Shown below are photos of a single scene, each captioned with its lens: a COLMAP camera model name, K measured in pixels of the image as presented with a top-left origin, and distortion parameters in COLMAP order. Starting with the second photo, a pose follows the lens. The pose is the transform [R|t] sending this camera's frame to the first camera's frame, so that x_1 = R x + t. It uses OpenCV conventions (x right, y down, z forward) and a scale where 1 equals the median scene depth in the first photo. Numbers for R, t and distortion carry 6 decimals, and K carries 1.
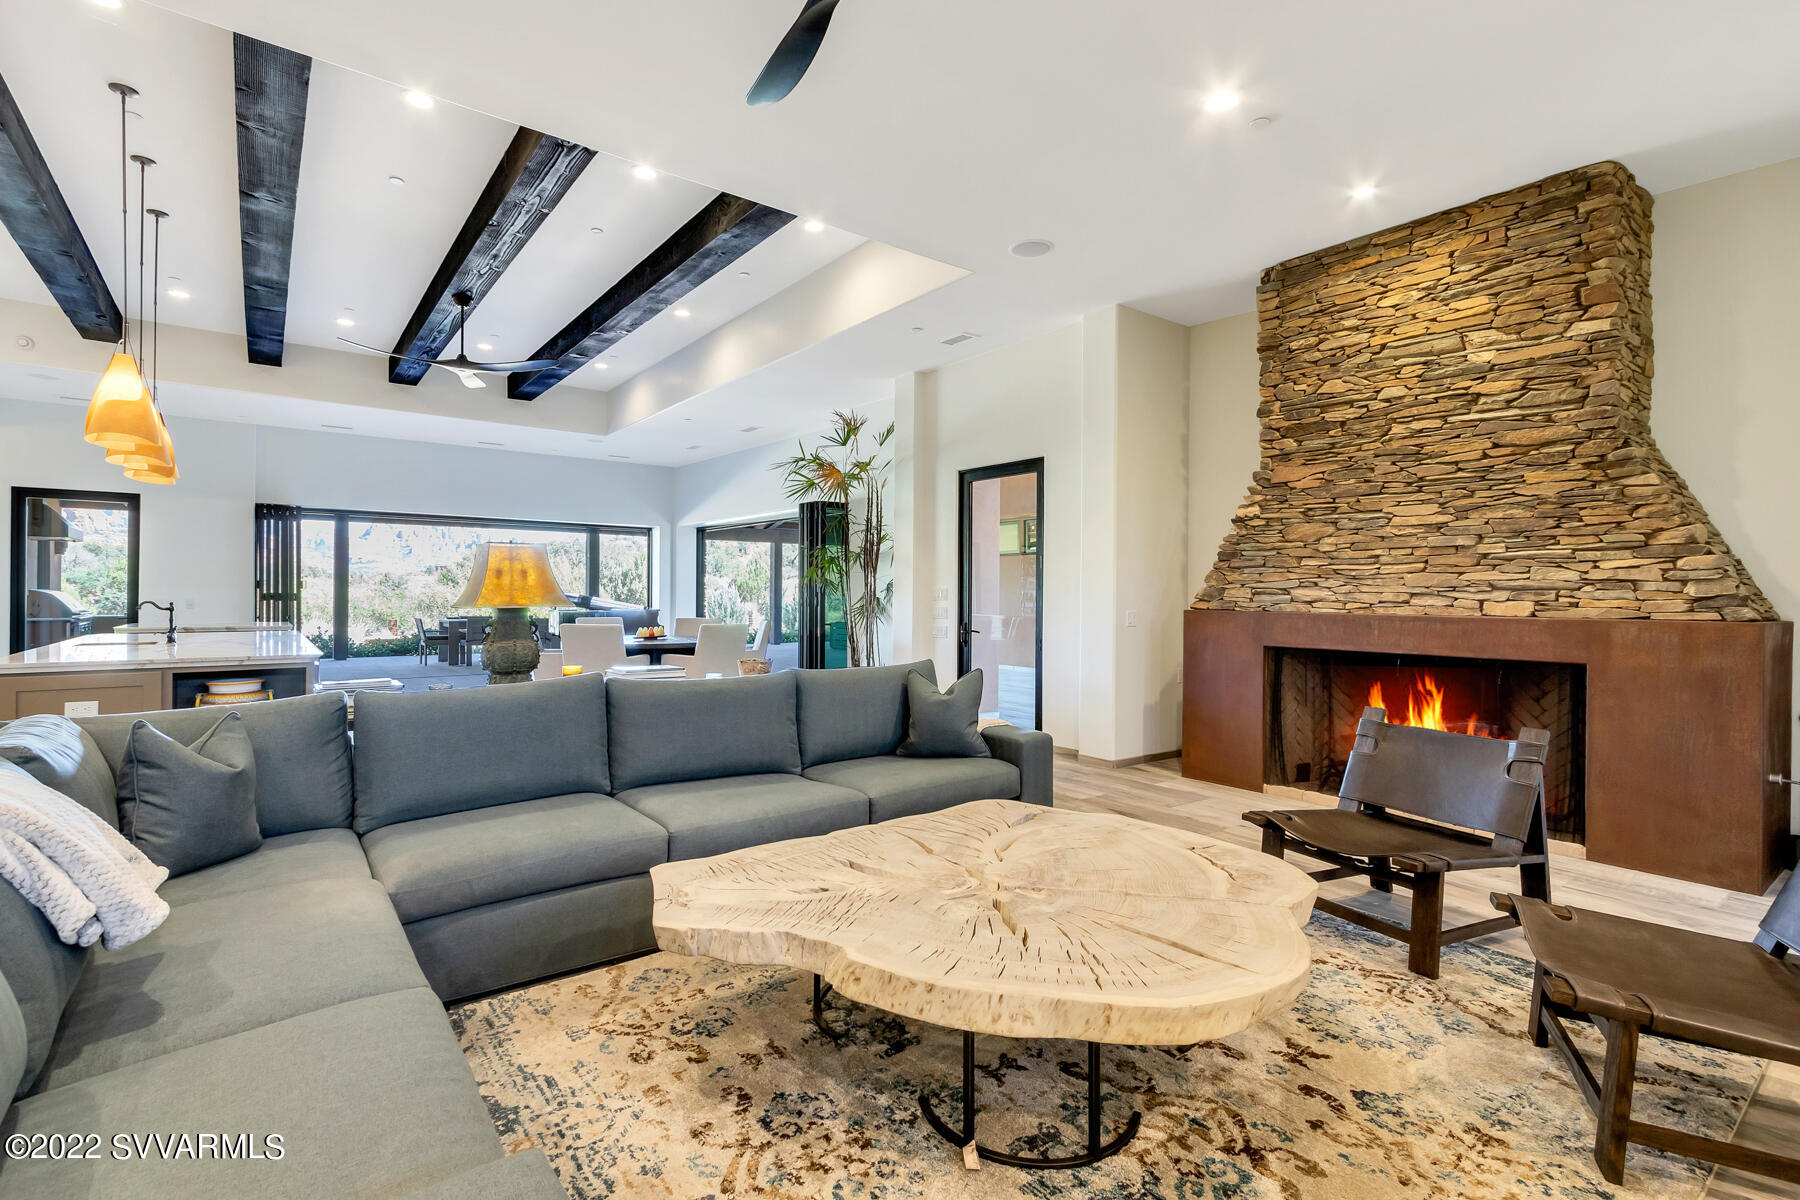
lens RADIAL K [[833.1, 0, 904.8], [0, 833.1, 594.6], [0, 0, 1]] dist [0.010730, -0.000608]
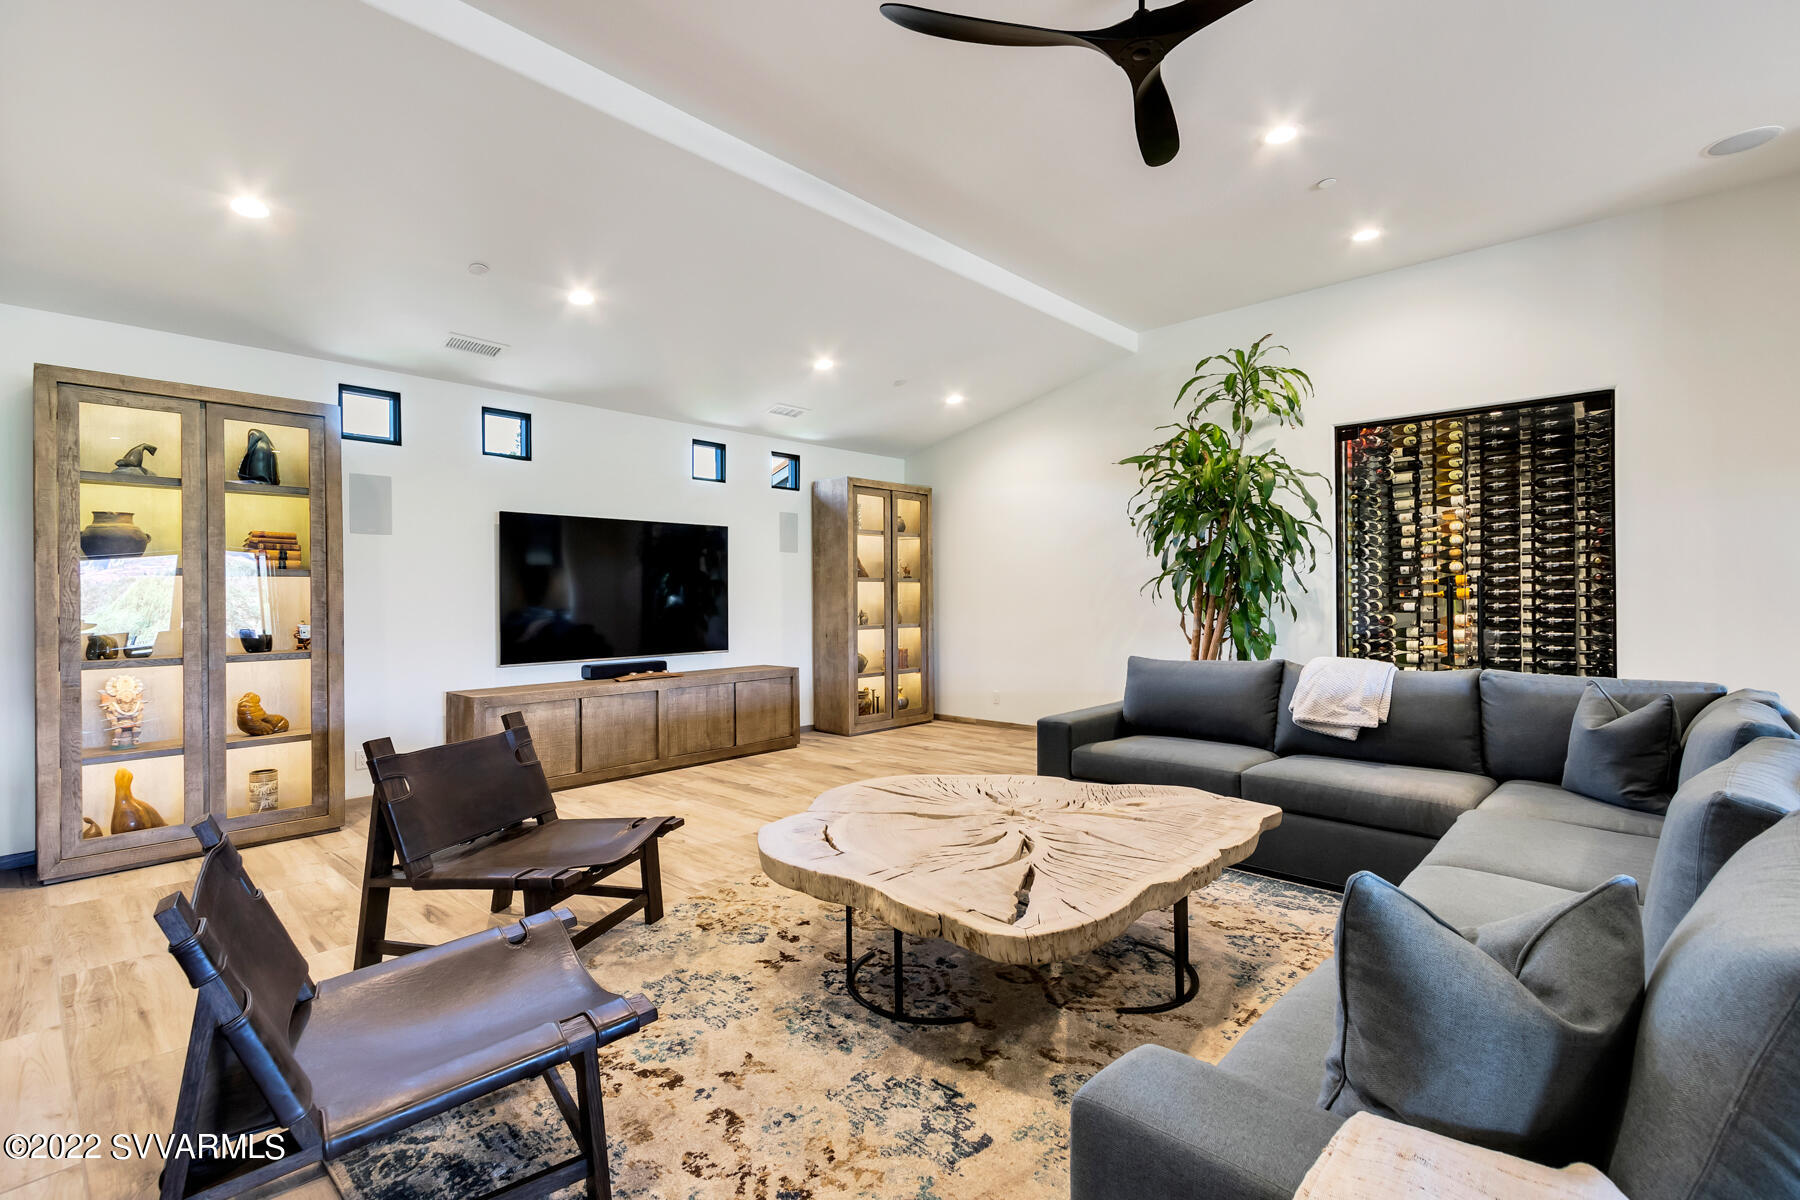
lens RADIAL K [[833.1, 0, 906.2], [0, 833.1, 604.0], [0, 0, 1]] dist [0.010730, -0.000608]
pose [[-0.984628, 0.004152, -0.174613, 0.484508], [0.002242, 0.999936, 0.011132, 0.003751], [0.174648, 0.010570, -0.984574, 2.187149]]
